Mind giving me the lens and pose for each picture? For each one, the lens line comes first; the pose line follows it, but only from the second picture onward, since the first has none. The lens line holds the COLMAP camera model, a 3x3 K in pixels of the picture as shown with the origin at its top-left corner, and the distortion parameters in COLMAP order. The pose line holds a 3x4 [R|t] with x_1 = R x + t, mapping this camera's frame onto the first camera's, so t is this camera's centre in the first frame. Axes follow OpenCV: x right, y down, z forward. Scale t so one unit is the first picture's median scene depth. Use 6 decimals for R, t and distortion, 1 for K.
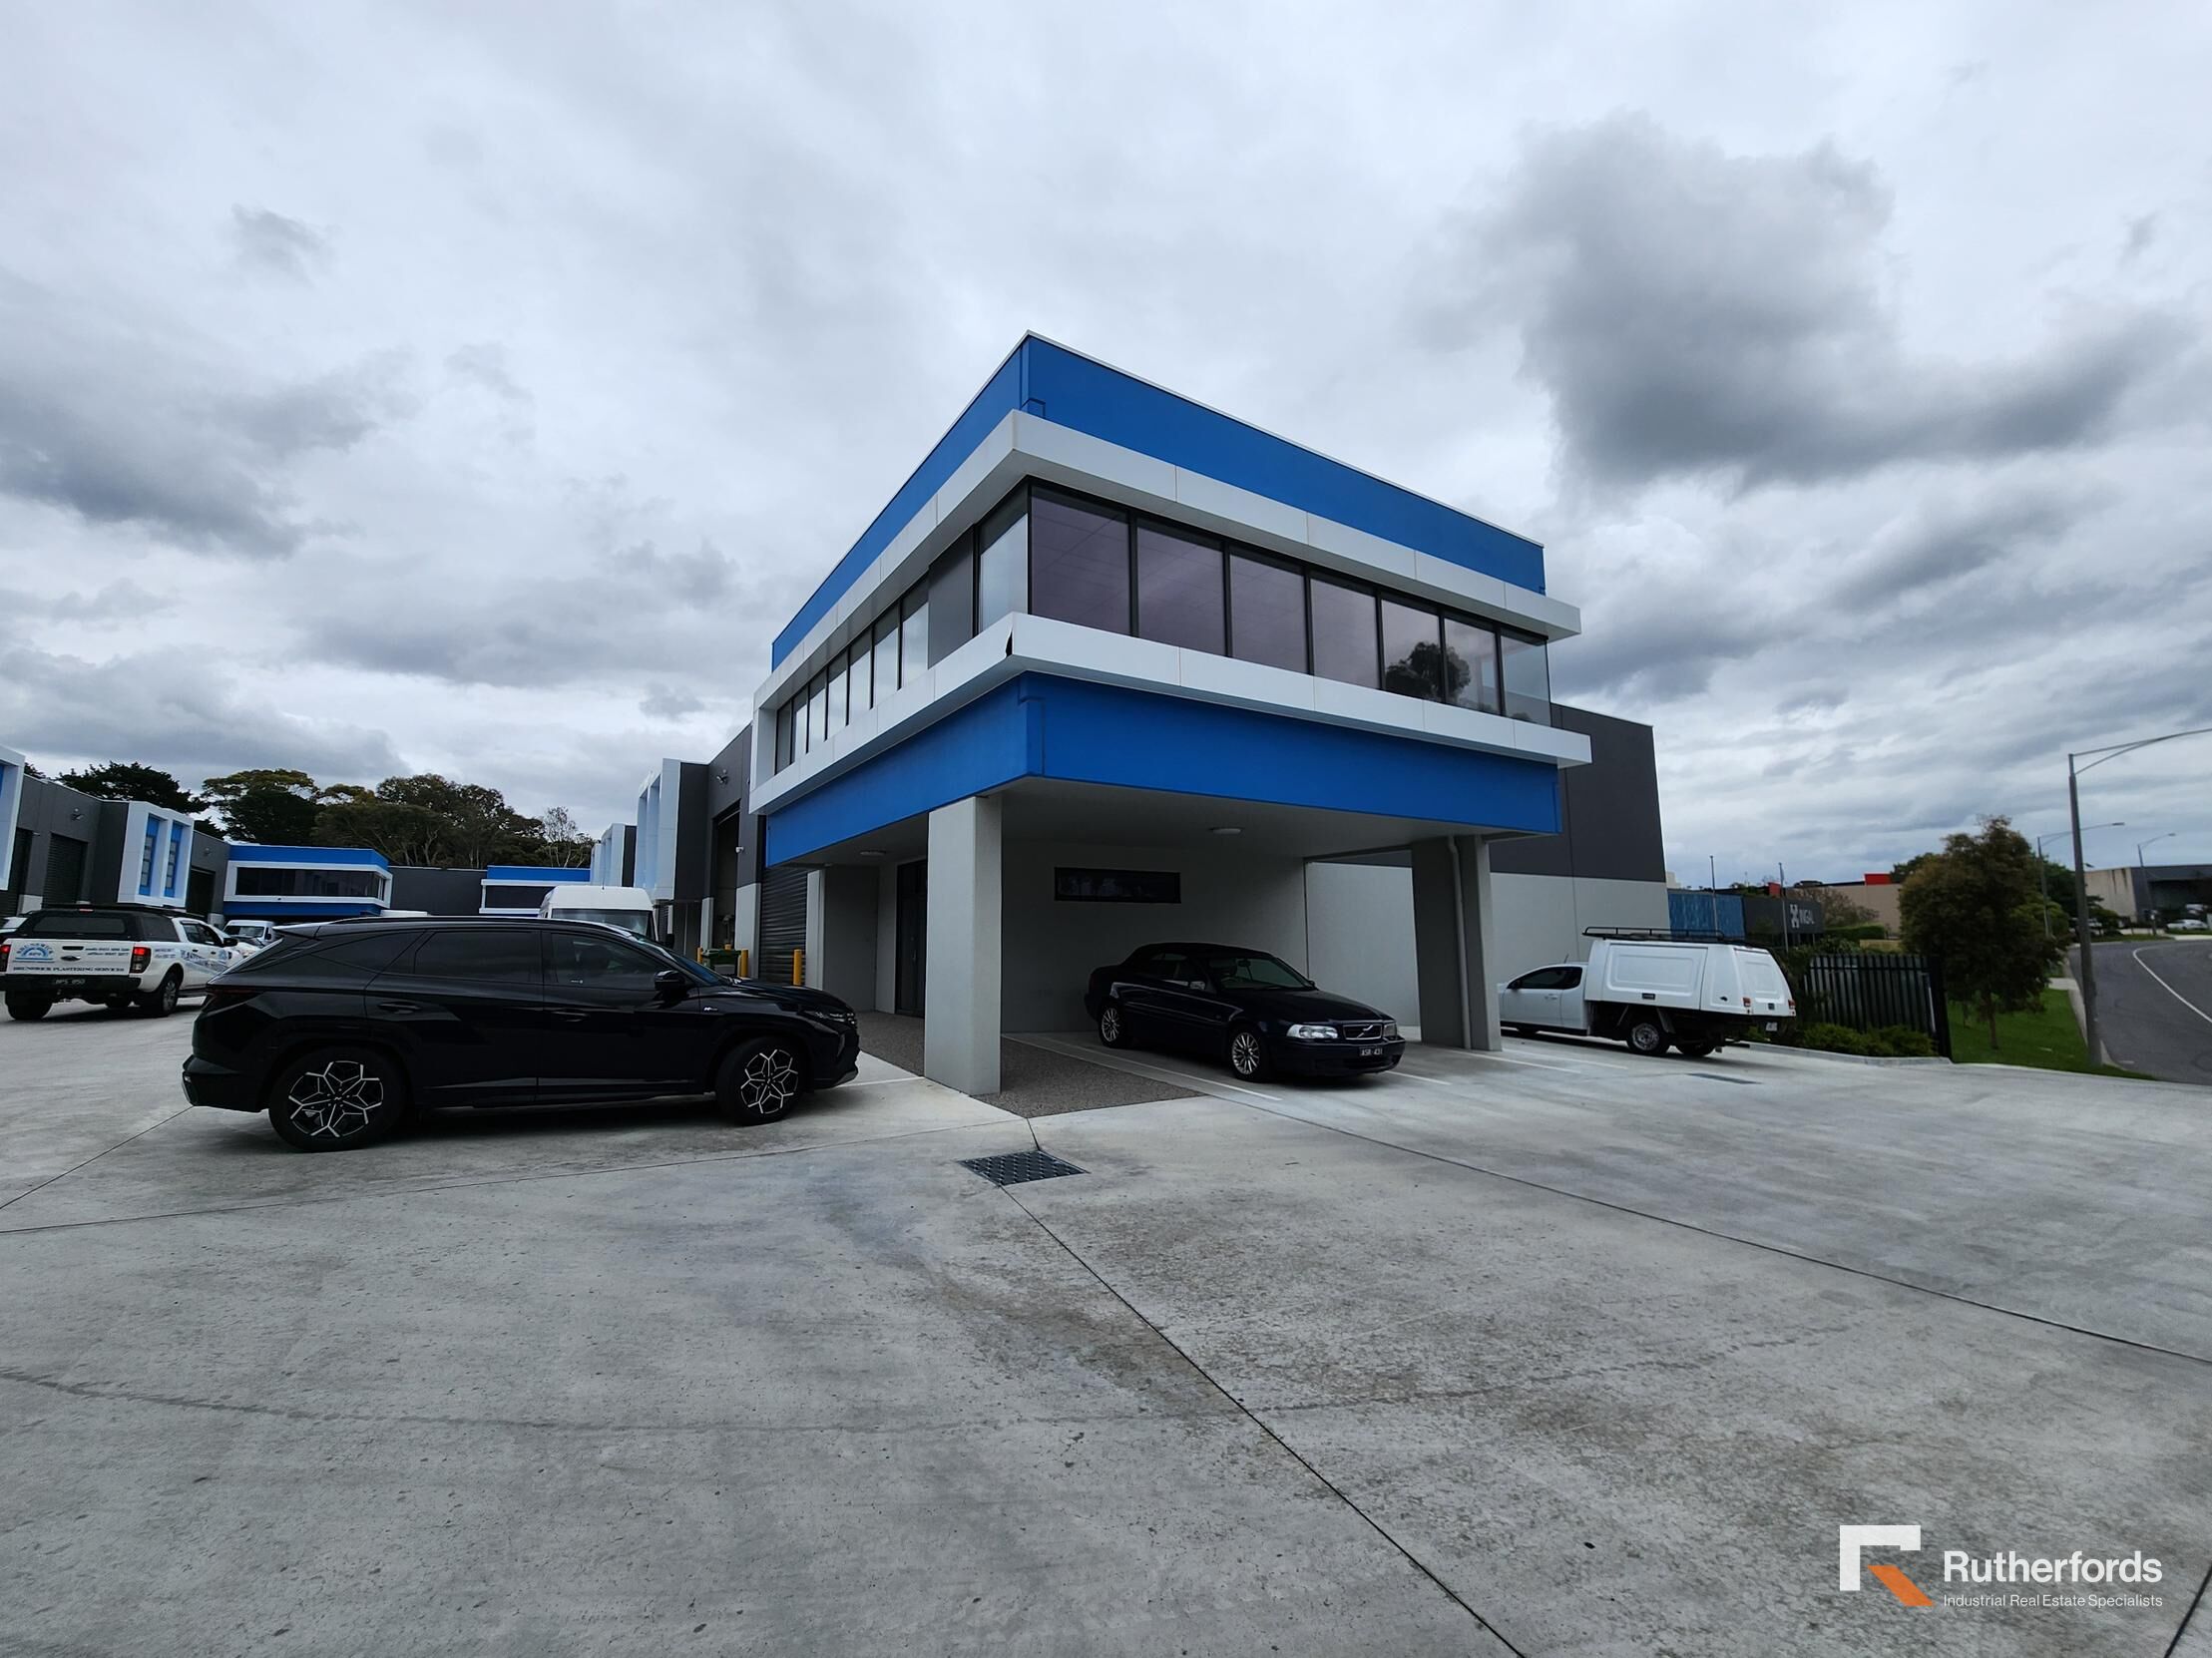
lens RADIAL K [[905.0, 0, 1111.1], [0, 905.0, 838.0], [0, 0, 1]] dist [-0.000842, 0.000080]
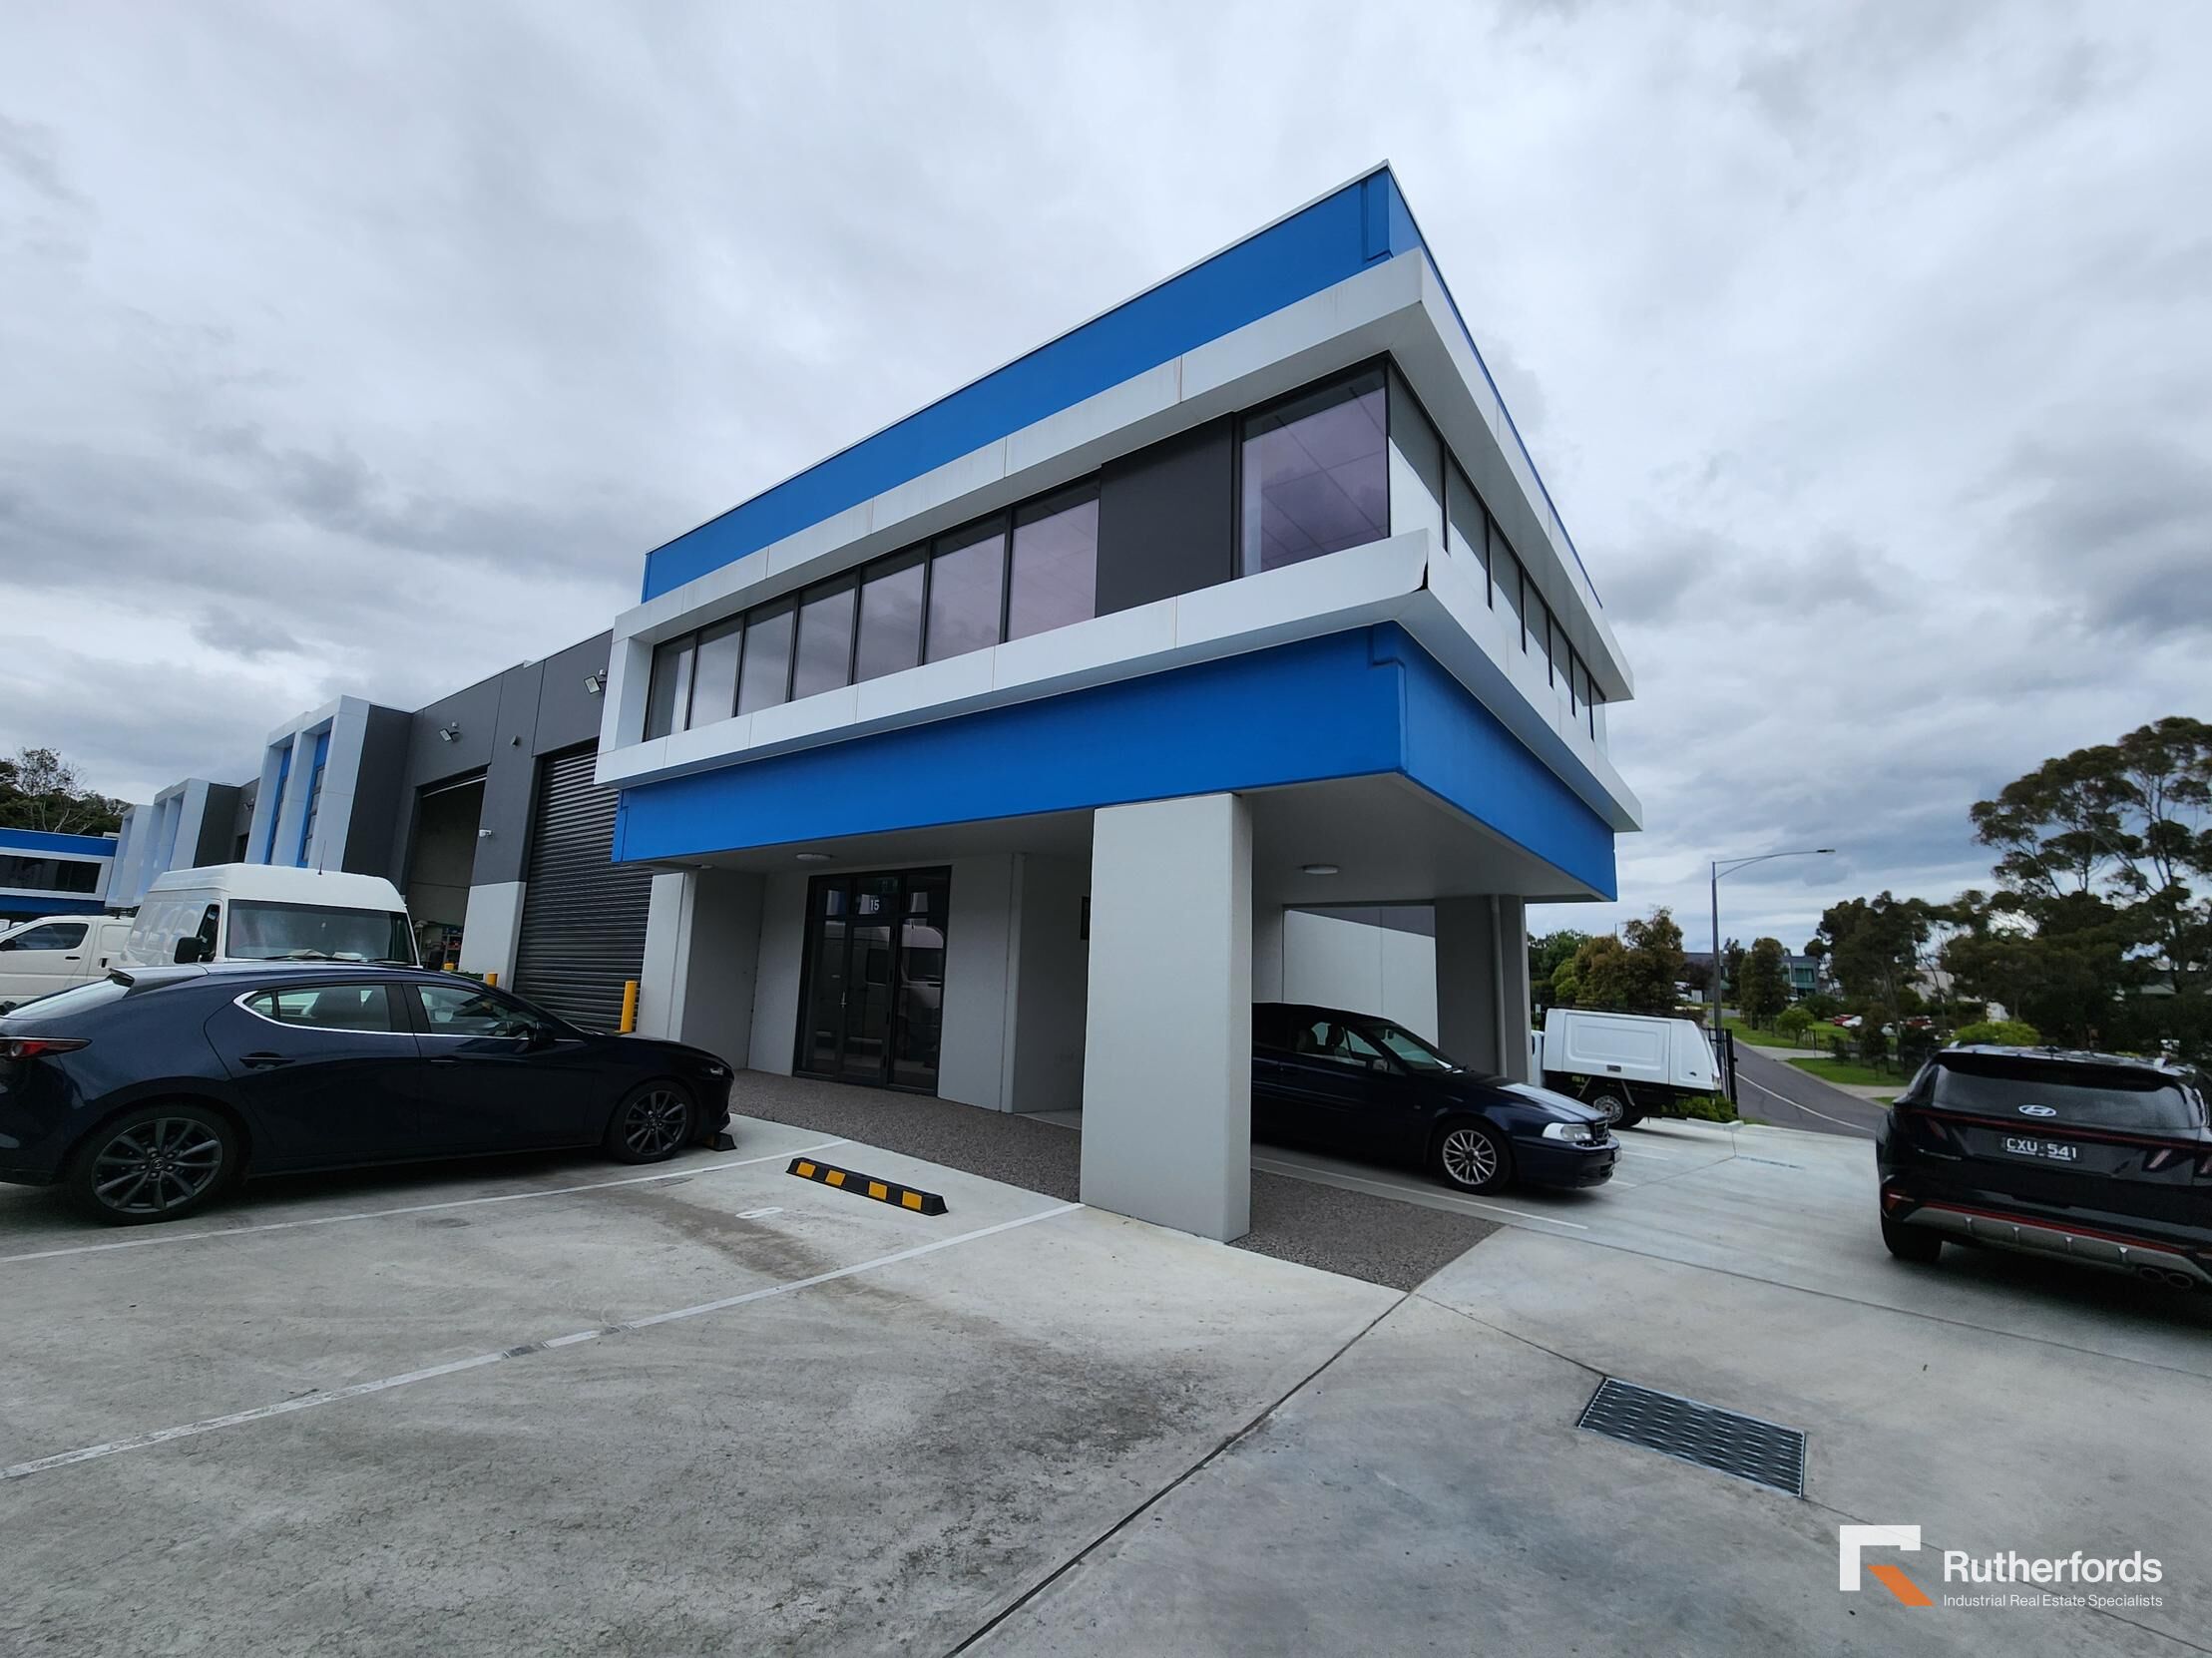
lens RADIAL K [[903.2, 0, 1117.7], [0, 903.2, 838.6], [0, 0, 1]] dist [0.000695, 0.000671]
pose [[0.938197, 0.096607, 0.332345, -0.240124], [-0.084188, 0.995113, -0.051602, 0.016112], [-0.335706, 0.020434, 0.941745, 0.198460]]
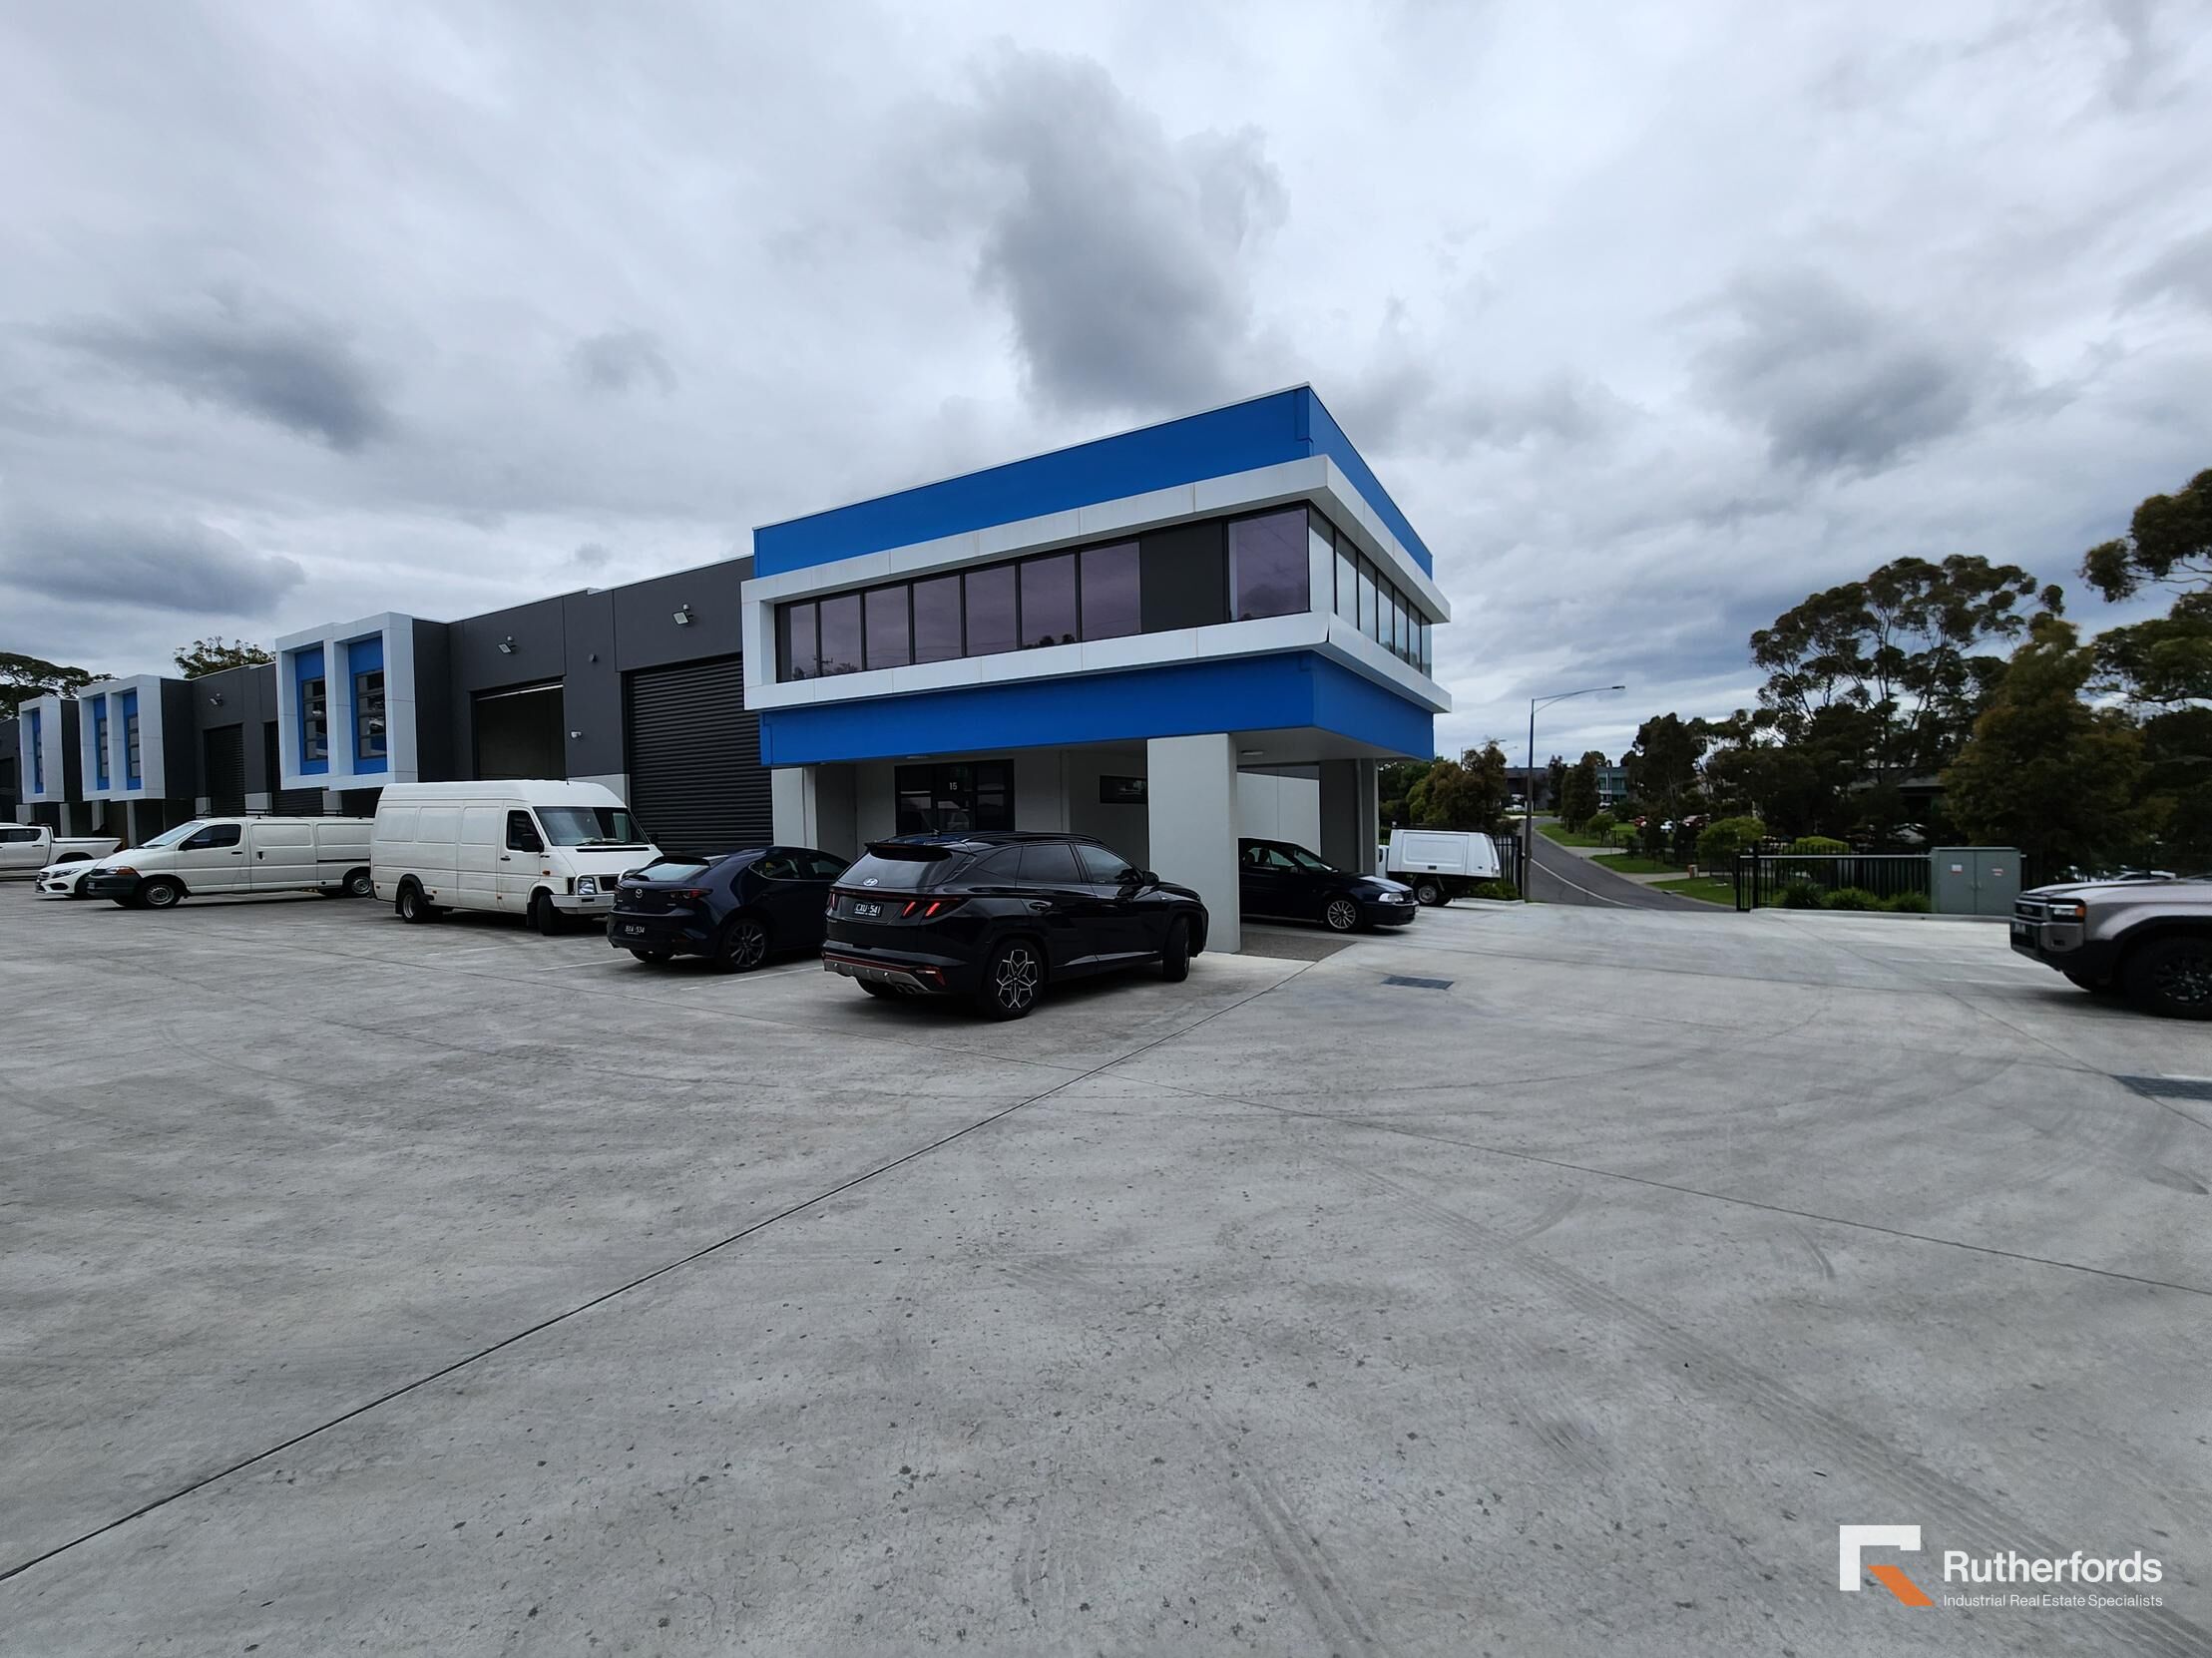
lens RADIAL K [[905.0, 0, 1111.1], [0, 905.0, 838.0], [0, 0, 1]] dist [-0.000842, 0.000080]
pose [[0.889496, -0.014298, 0.456719, -0.474906], [-0.046000, 0.991631, 0.120634, -0.024728], [-0.454621, -0.128312, 0.881394, -0.057753]]
